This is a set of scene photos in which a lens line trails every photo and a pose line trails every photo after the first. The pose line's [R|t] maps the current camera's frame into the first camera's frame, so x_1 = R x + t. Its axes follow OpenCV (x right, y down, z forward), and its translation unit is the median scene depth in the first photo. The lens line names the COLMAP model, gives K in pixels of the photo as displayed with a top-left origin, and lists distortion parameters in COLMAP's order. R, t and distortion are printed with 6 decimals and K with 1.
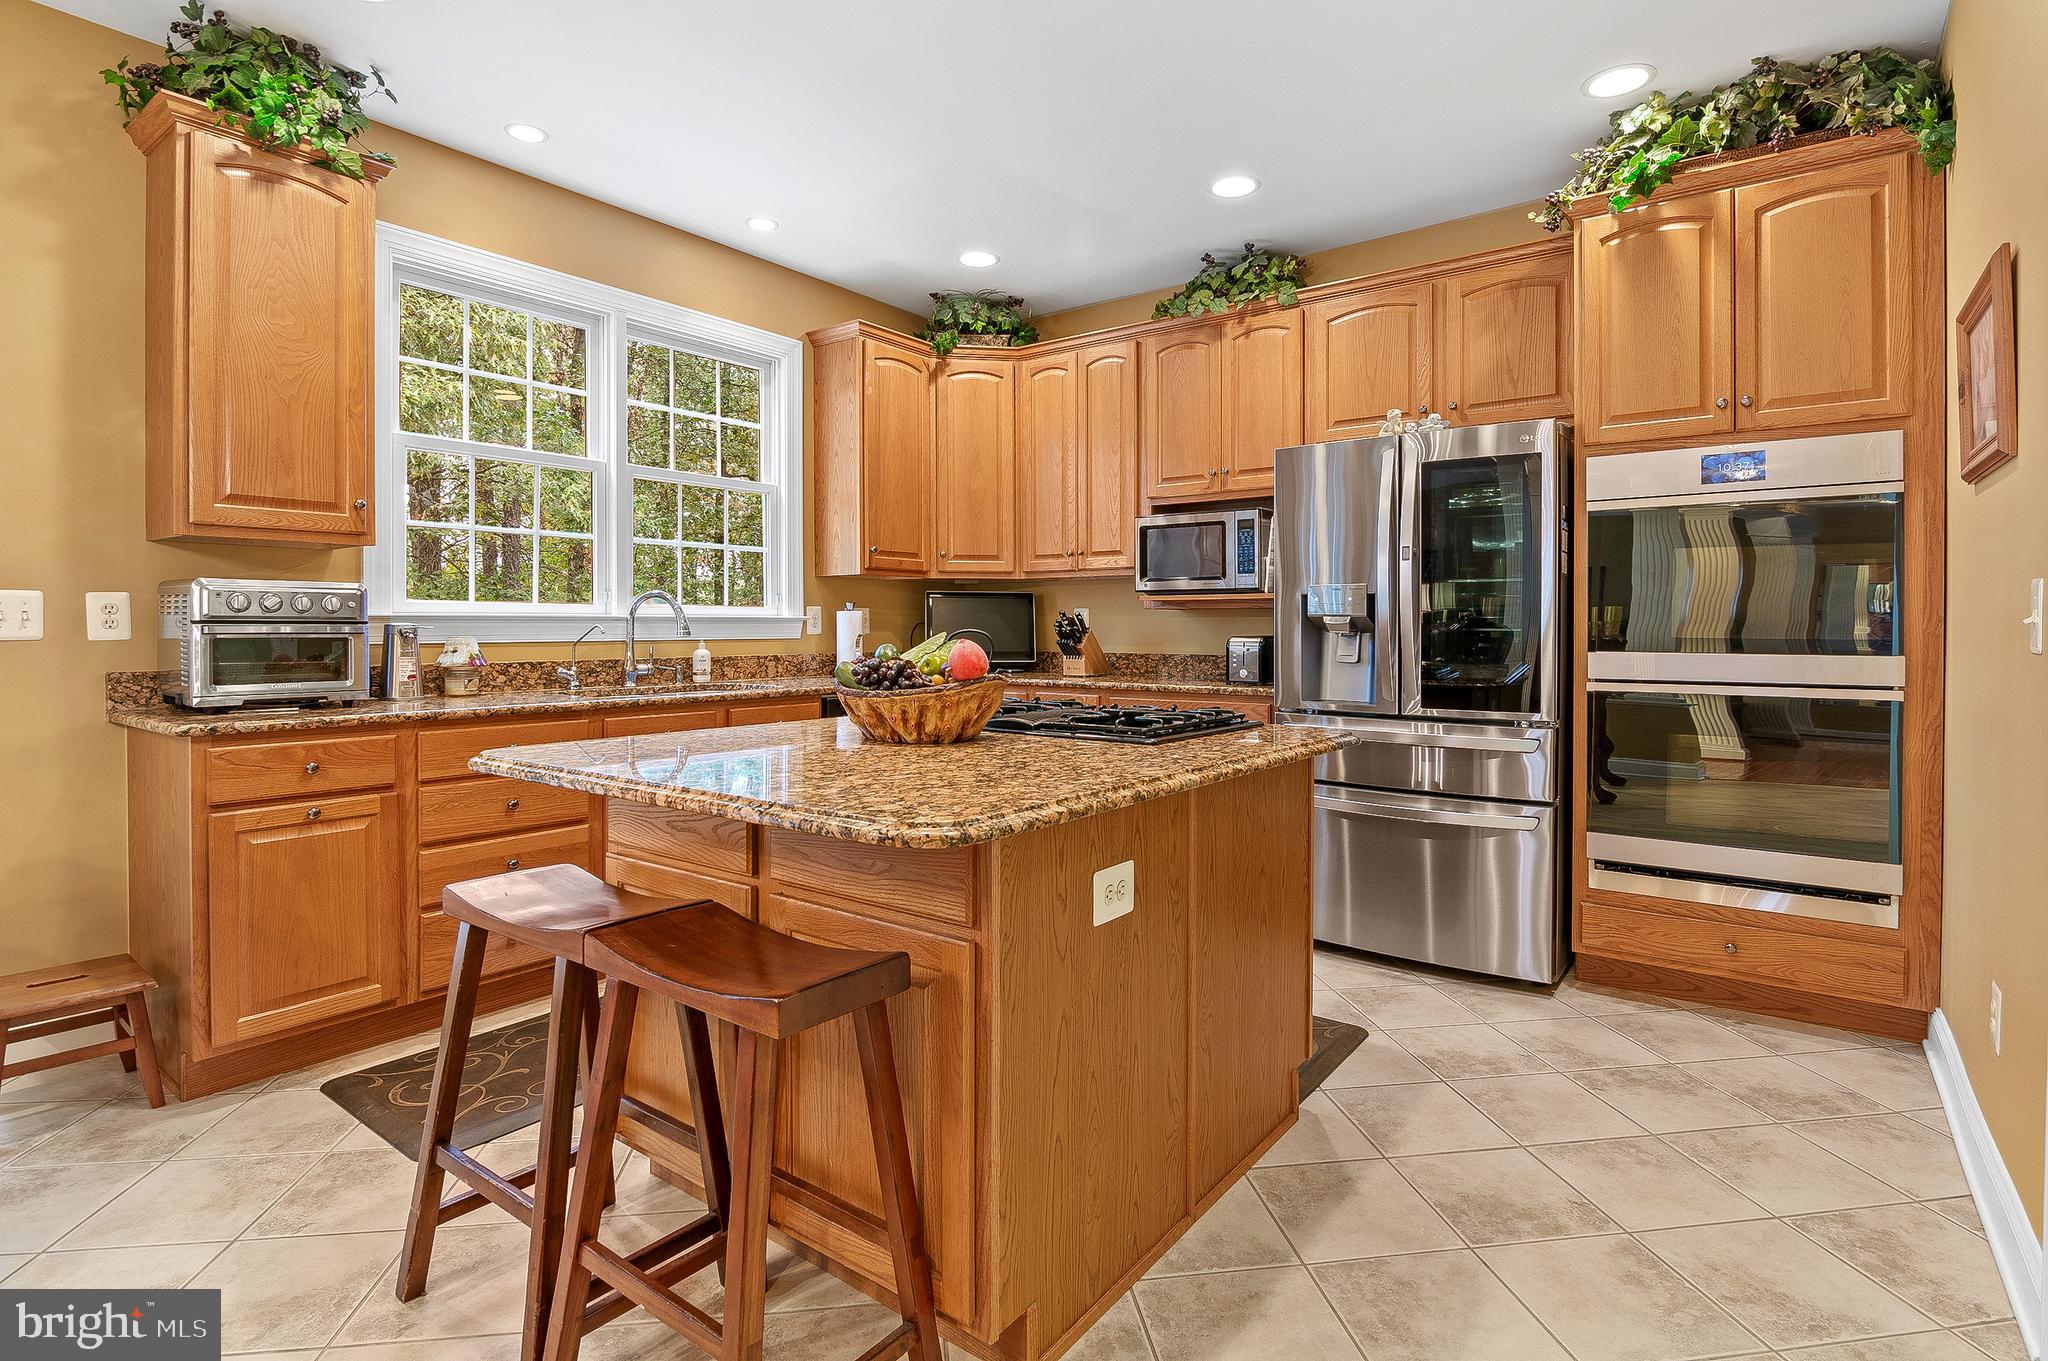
lens RADIAL K [[999.6, 0, 1026.8], [0, 999.6, 655.7], [0, 0, 1]] dist [0.000242, -0.008081]
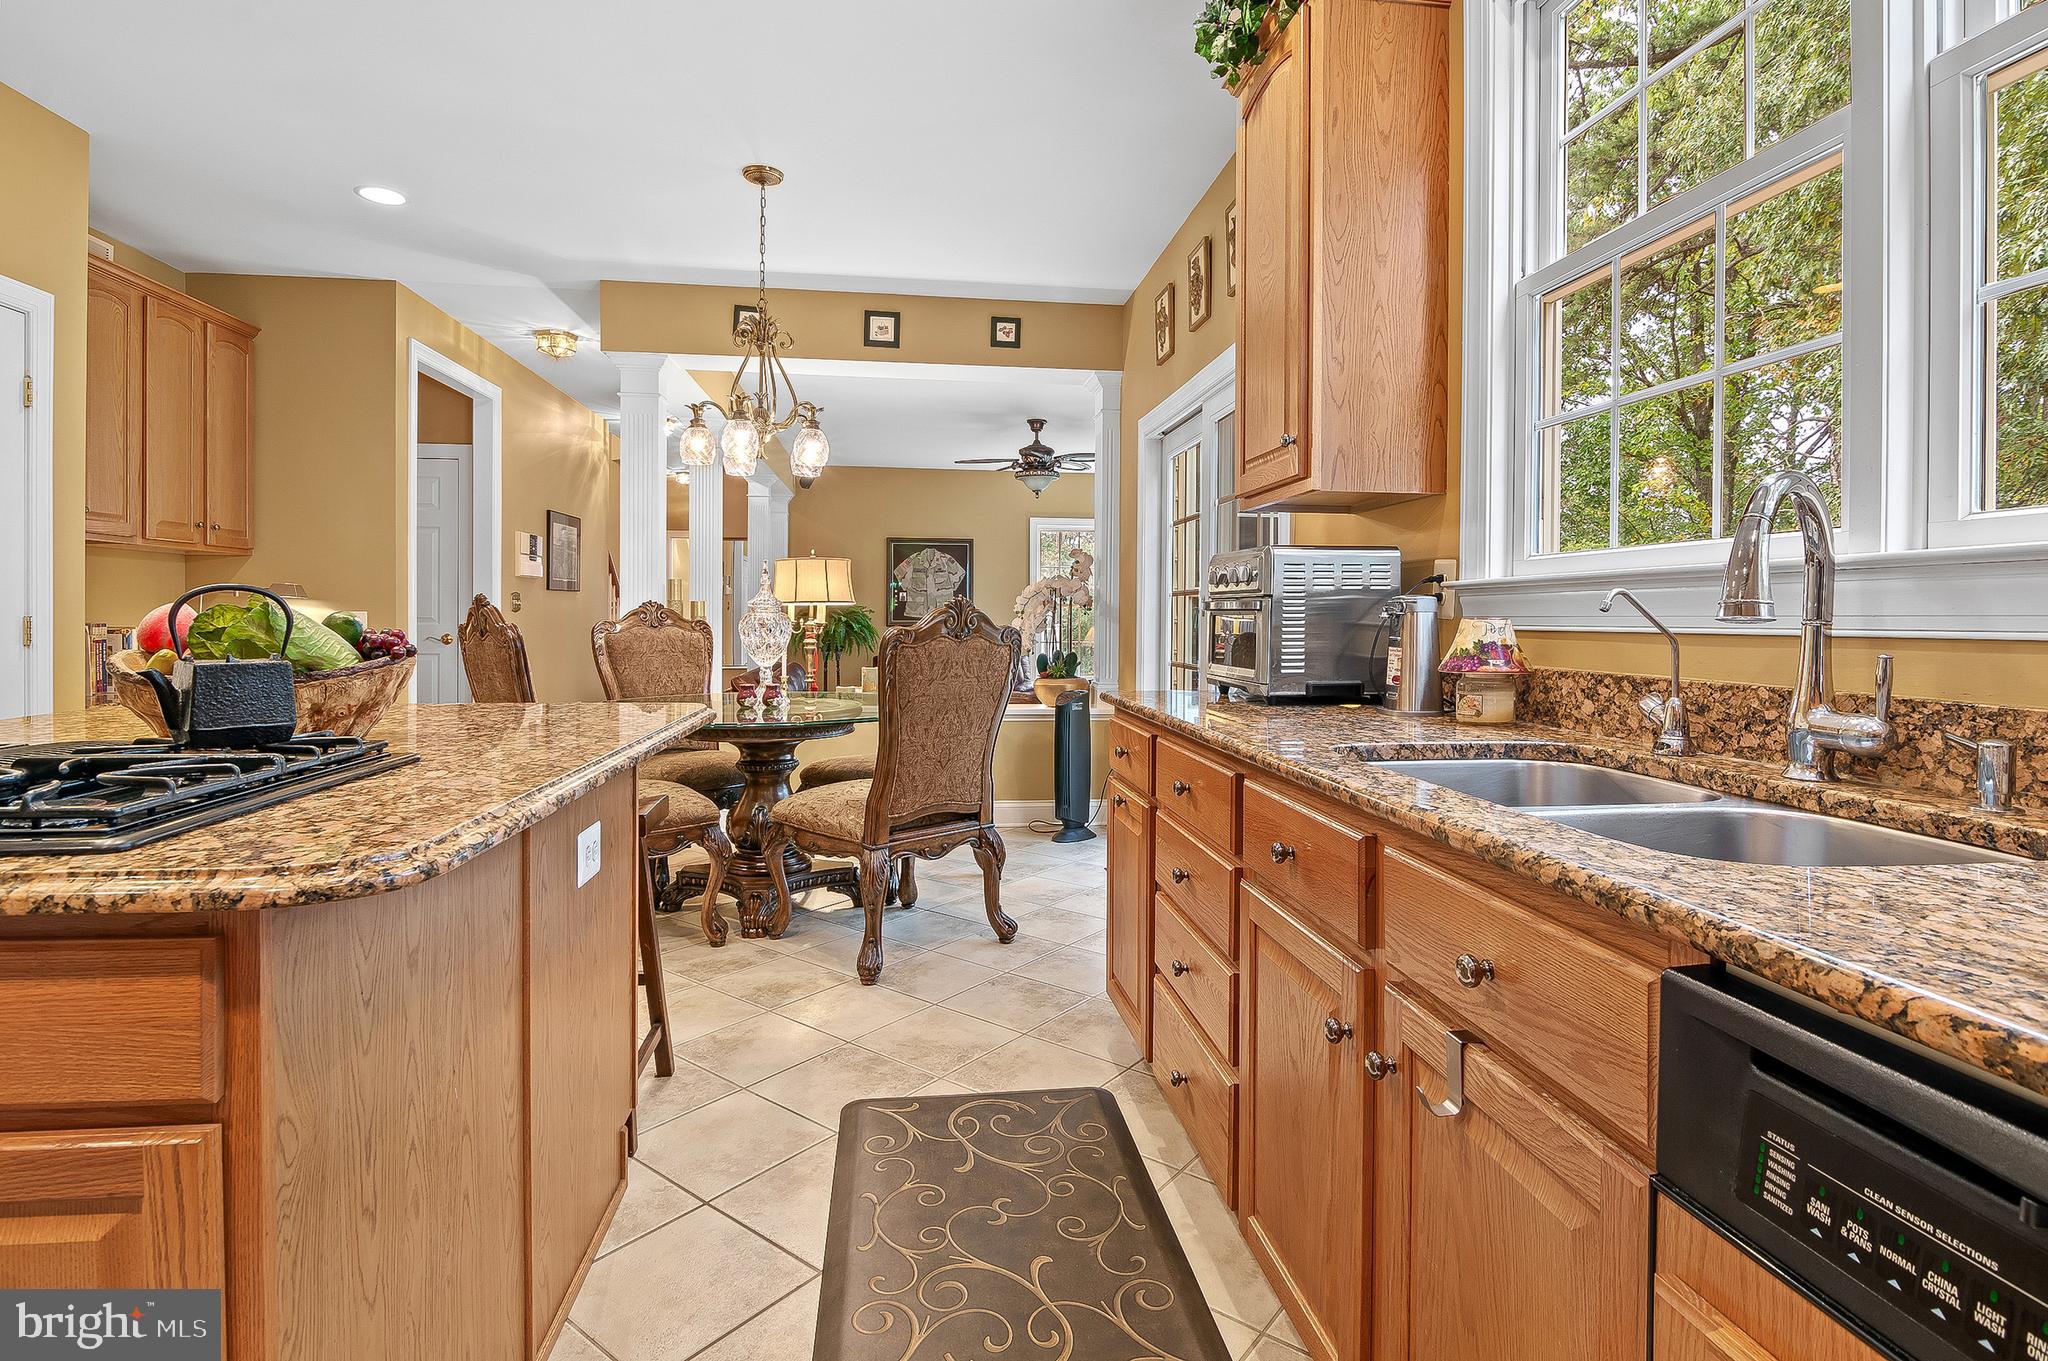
lens RADIAL K [[1007.6, 0, 1026.1], [0, 1007.6, 627.5], [0, 0, 1]] dist [-0.001966, -0.006895]
pose [[-0.713812, 0.005457, -0.700316, 0.005582], [-0.023655, 0.999211, 0.031897, -0.019743], [0.699938, 0.039335, -0.713119, 0.946819]]
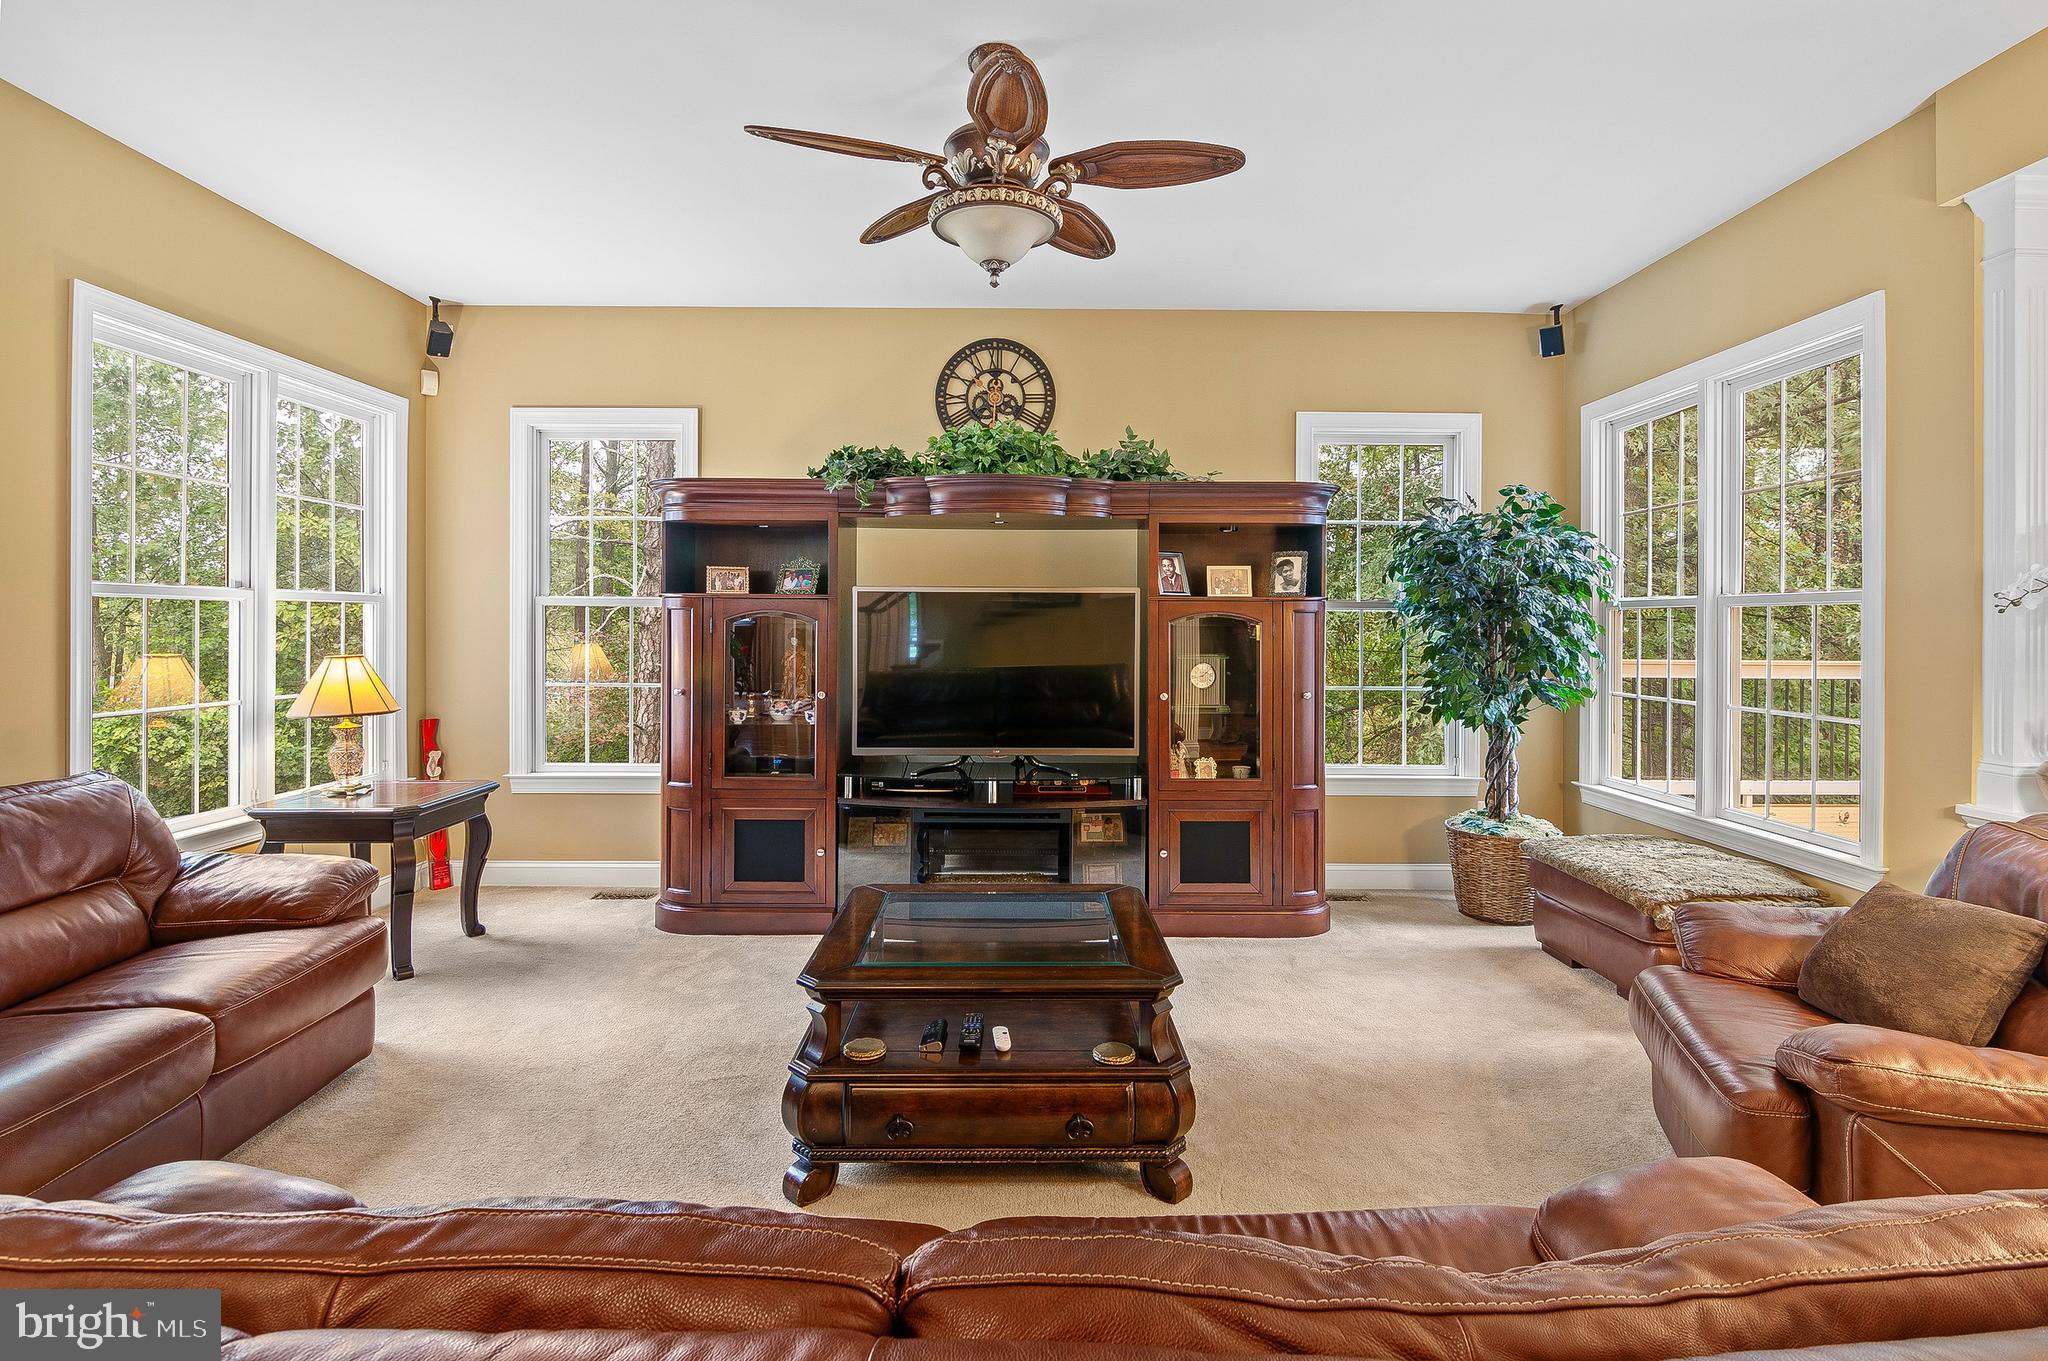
lens RADIAL K [[1007.6, 0, 1026.1], [0, 1007.6, 627.5], [0, 0, 1]] dist [-0.001966, -0.006895]
pose [[0.608641, 0.004309, -0.793434, -0.829024], [-0.021731, 0.999701, -0.011241, 0.029106], [0.793148, 0.024084, 0.608553, -0.829594]]
